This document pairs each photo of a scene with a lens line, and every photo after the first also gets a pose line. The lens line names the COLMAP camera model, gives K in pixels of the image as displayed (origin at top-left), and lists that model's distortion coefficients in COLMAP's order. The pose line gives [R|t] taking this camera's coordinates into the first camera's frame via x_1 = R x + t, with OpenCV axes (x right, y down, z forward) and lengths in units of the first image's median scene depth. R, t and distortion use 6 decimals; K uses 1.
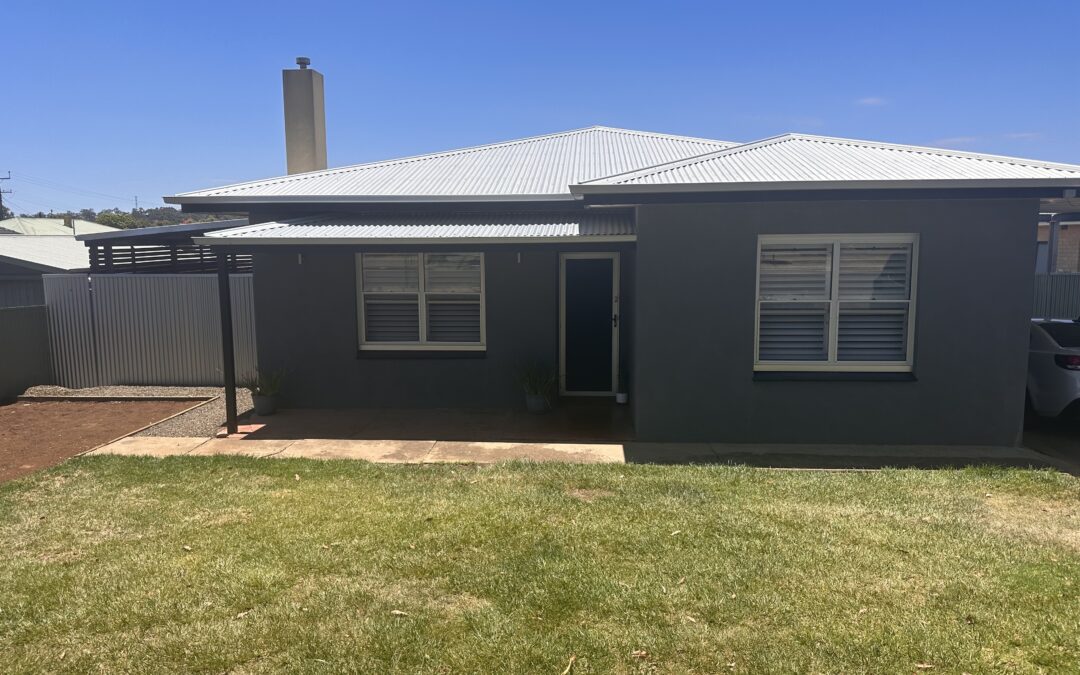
lens RADIAL K [[767.4, 0, 542.4], [0, 767.4, 336.7], [0, 0, 1]] dist [0.082930, -0.002213]
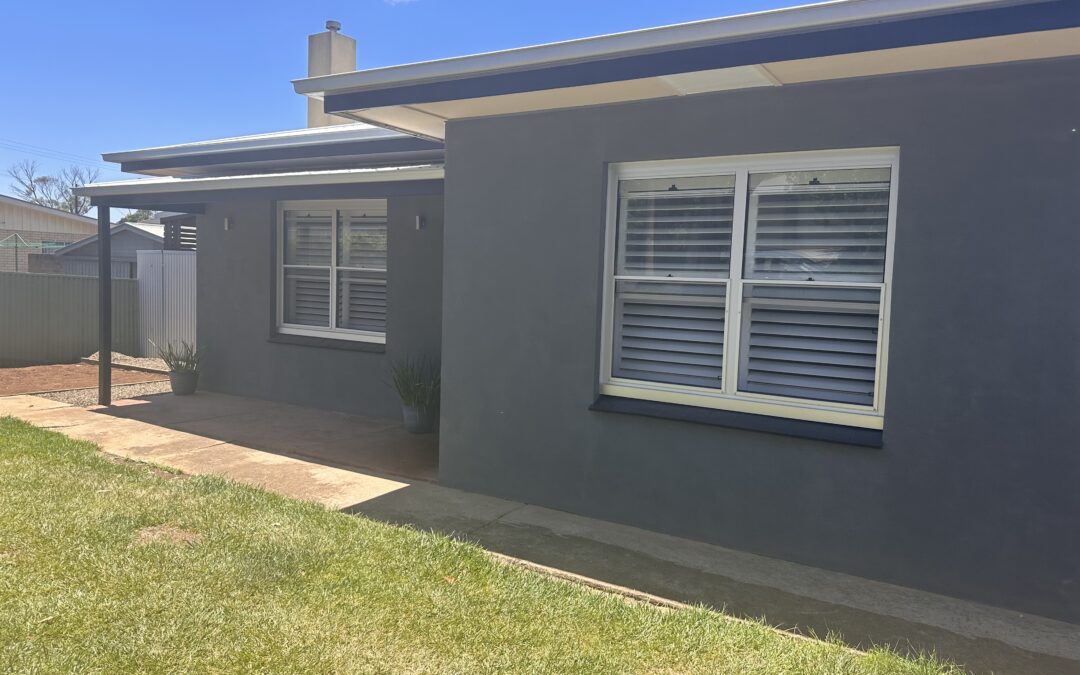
lens RADIAL K [[767.4, 0, 538.7], [0, 767.4, 337.9], [0, 0, 1]] dist [0.082930, -0.002213]
pose [[0.873926, 0.073762, -0.480430, 0.512953], [-0.101239, 0.994364, -0.031491, 0.024670], [0.475399, 0.076159, 0.876468, 0.460113]]
